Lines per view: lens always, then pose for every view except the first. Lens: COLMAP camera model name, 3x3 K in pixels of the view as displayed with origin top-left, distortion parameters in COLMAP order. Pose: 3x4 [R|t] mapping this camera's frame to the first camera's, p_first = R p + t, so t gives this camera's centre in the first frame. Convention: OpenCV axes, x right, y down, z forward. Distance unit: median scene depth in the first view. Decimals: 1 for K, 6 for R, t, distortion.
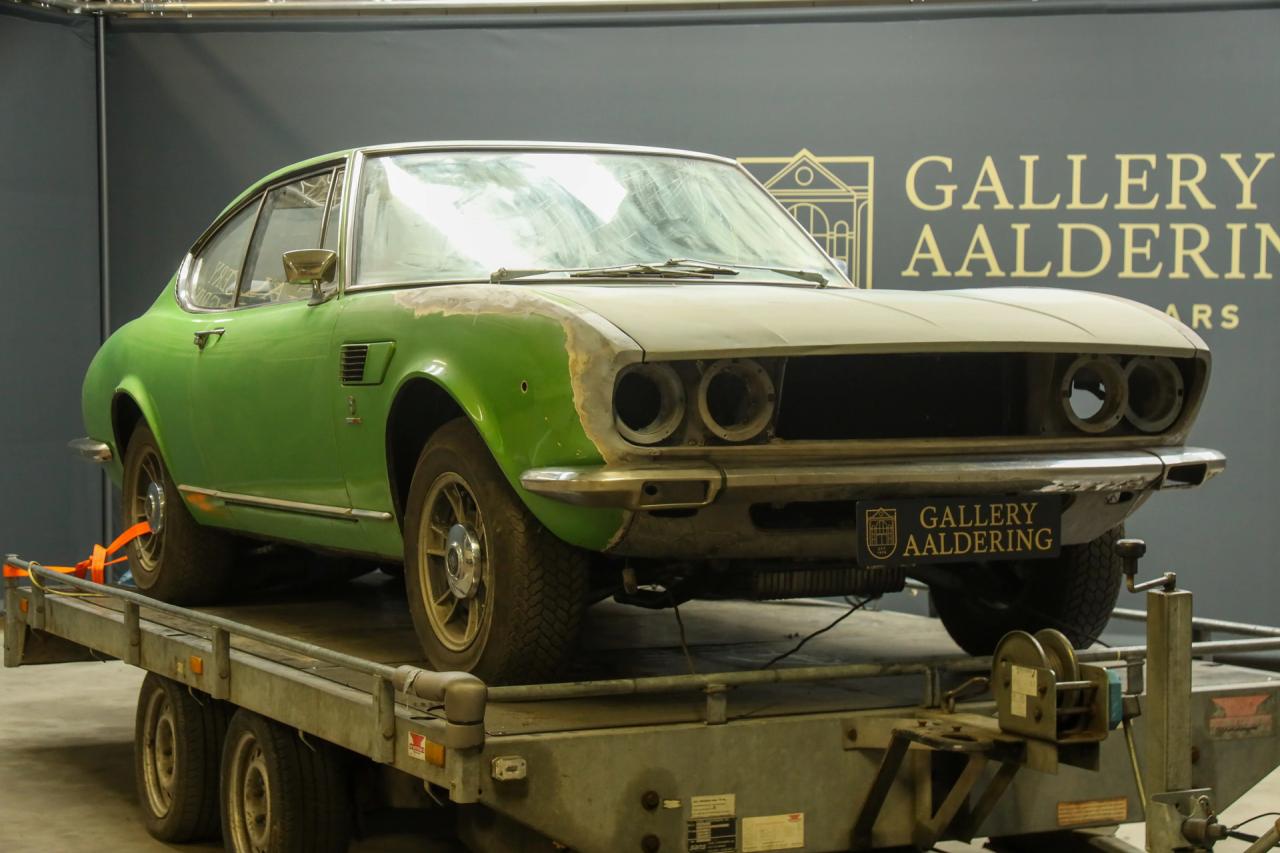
lens RADIAL K [[2363.3, 0, 640.0], [0, 2363.3, 426.5], [0, 0, 1]] dist [0.168245, -0.162385]
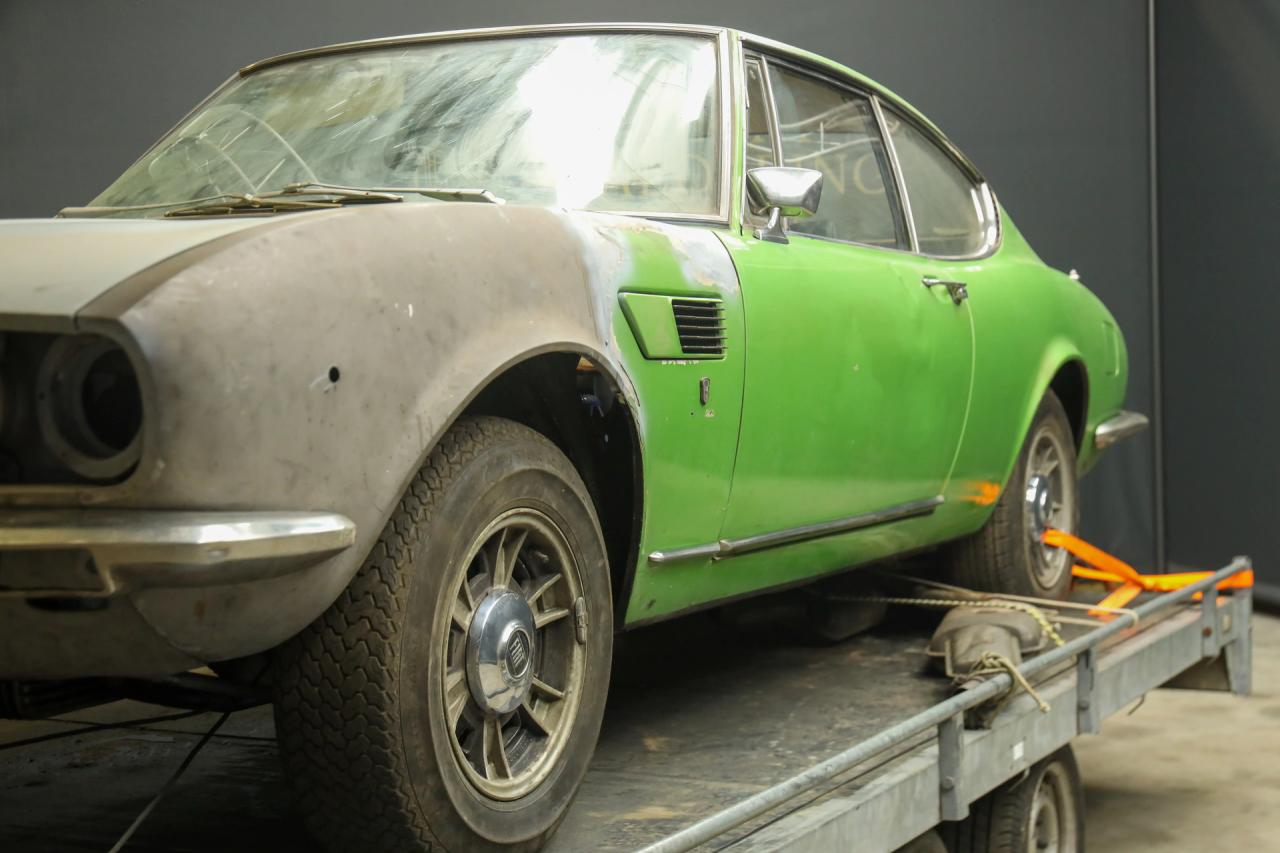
lens RADIAL K [[2039.6, 0, 665.6], [0, 2039.6, 427.0], [0, 0, 1]] dist [0.078989, 0.053093]
pose [[0.629552, 0.035939, -0.776127, 0.647933], [-0.015749, 0.999315, 0.033500, -0.026042], [0.776799, -0.008866, 0.629687, 0.840968]]
